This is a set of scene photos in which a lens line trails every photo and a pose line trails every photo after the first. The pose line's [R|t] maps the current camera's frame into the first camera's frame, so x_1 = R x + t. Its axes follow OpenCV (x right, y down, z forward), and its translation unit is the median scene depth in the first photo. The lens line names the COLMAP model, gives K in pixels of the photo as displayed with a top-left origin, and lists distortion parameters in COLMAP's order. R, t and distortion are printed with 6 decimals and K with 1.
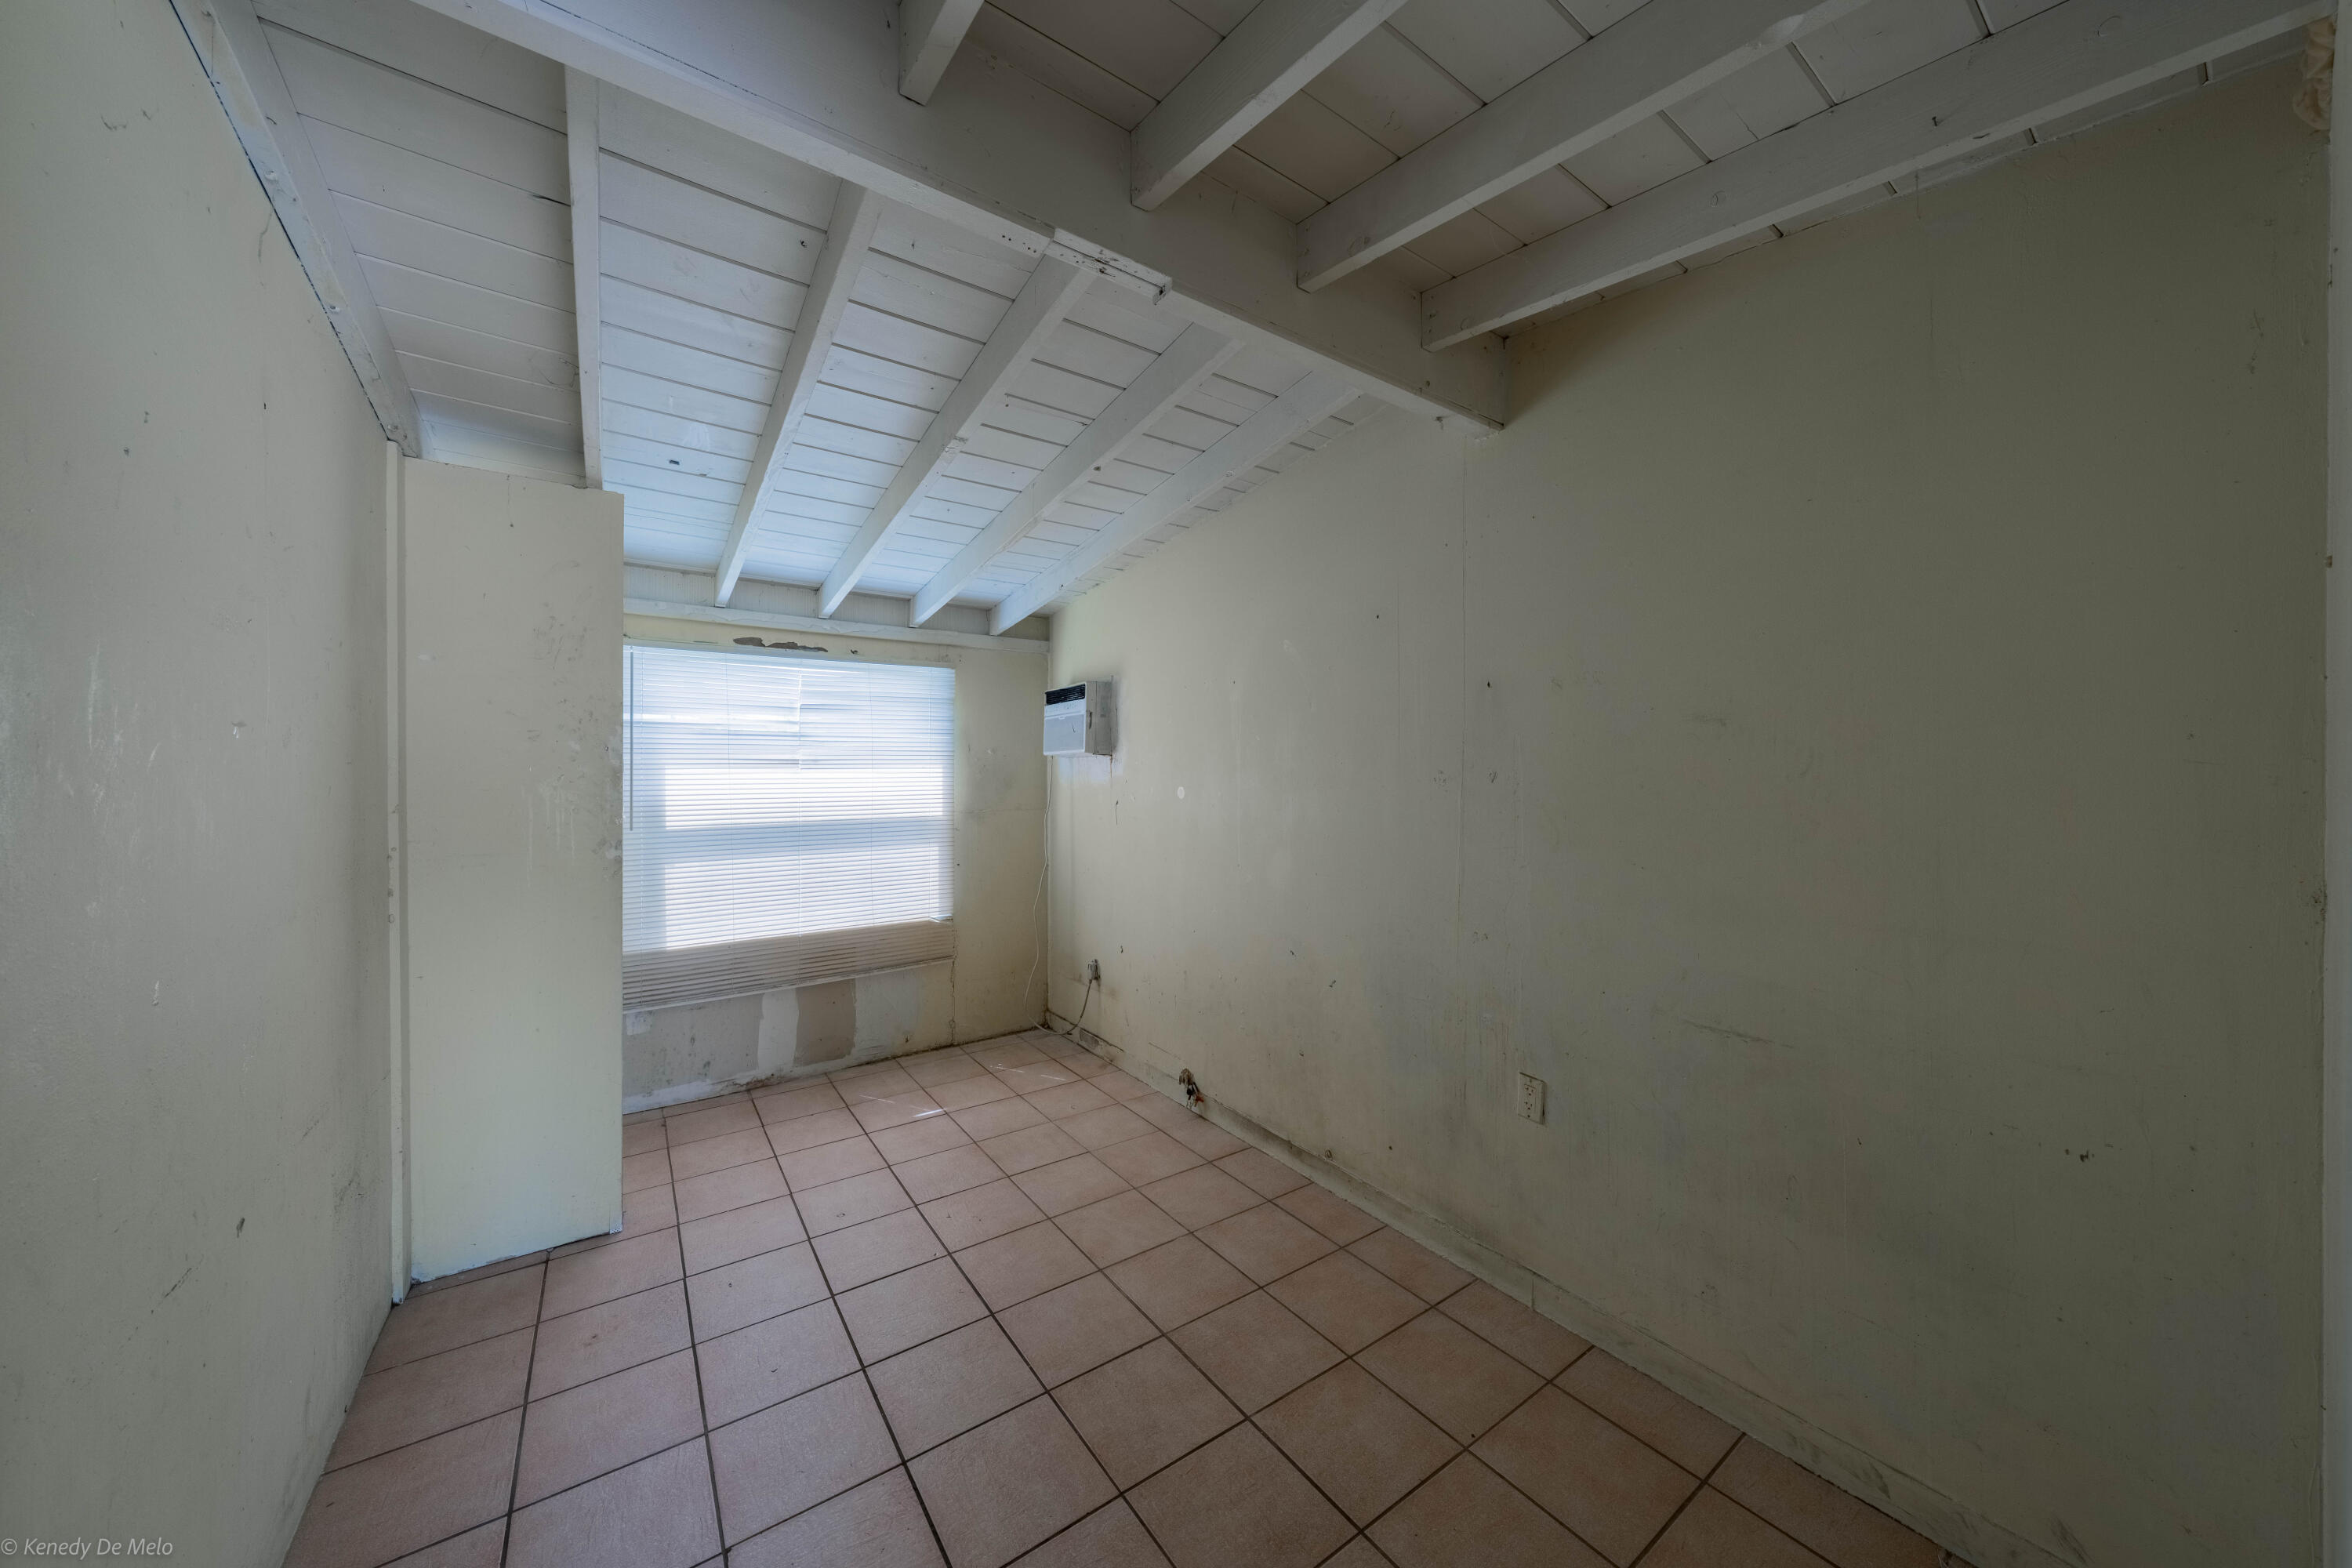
lens RADIAL K [[796.8, 0, 1178.4], [0, 796.8, 778.9], [0, 0, 1]] dist [0.000924, -0.000051]
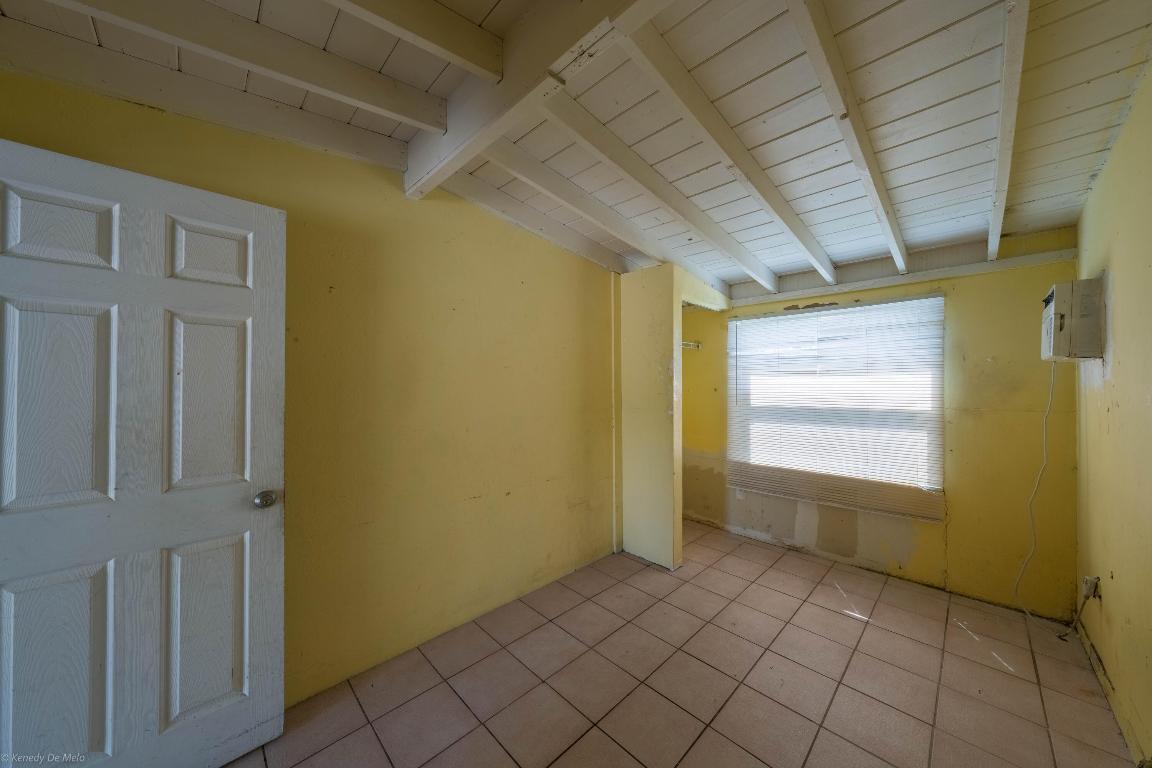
lens RADIAL K [[390.3, 0, 577.2], [0, 390.3, 381.5], [0, 0, 1]] dist [0.000924, -0.000051]
pose [[0.162276, 0.002516, -0.986742, 0.270754], [-0.003930, 0.999990, 0.001904, -0.000791], [0.986738, 0.003569, 0.162284, 0.352832]]
